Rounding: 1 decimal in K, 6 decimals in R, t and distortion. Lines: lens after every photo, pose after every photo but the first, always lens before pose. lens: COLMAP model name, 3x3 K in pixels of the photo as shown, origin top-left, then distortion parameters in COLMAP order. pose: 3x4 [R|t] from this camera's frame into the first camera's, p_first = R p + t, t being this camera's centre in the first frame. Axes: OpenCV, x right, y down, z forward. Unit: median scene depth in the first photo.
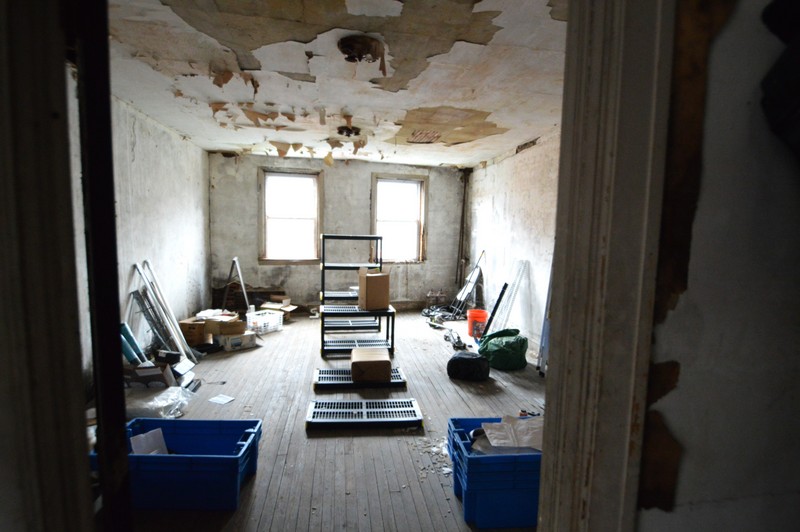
lens RADIAL K [[435.5, 0, 394.8], [0, 435.5, 277.0], [0, 0, 1]] dist [-0.002678, -0.017717]
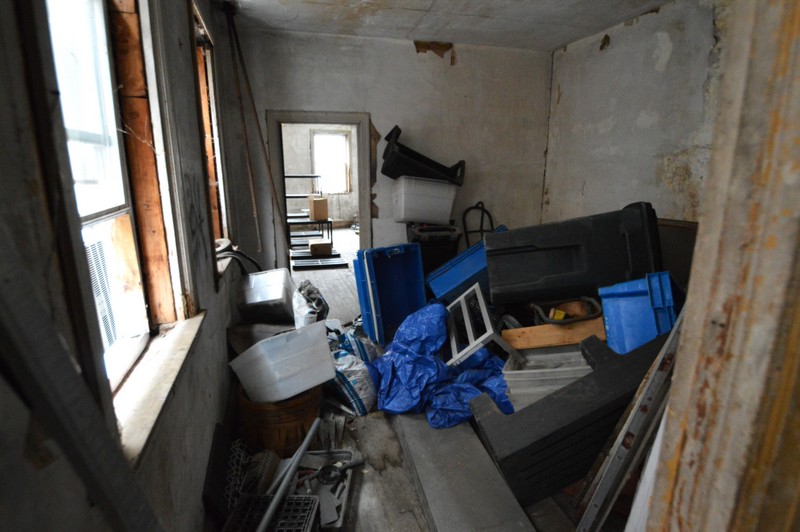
lens RADIAL K [[435.5, 0, 394.8], [0, 435.5, 277.0], [0, 0, 1]] dist [-0.002678, -0.017717]
pose [[0.988898, -0.056767, 0.137323, -0.002982], [0.037254, 0.989350, 0.140705, 0.055363], [-0.143848, -0.134027, 0.980482, -0.592052]]
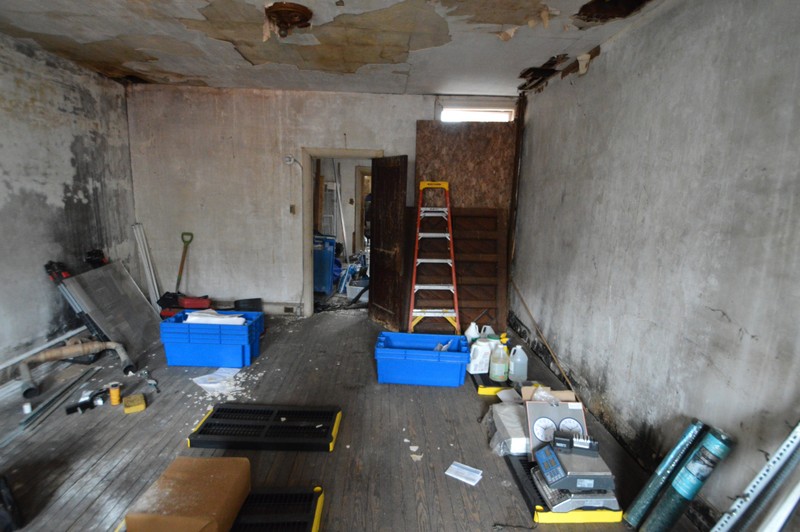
lens RADIAL K [[435.5, 0, 394.8], [0, 435.5, 277.0], [0, 0, 1]] dist [-0.002678, -0.017717]
pose [[-0.993045, -0.067514, 0.096453, -0.180772], [-0.036148, 0.954515, 0.295964, -0.103232], [-0.112048, 0.290419, -0.950317, 0.830718]]
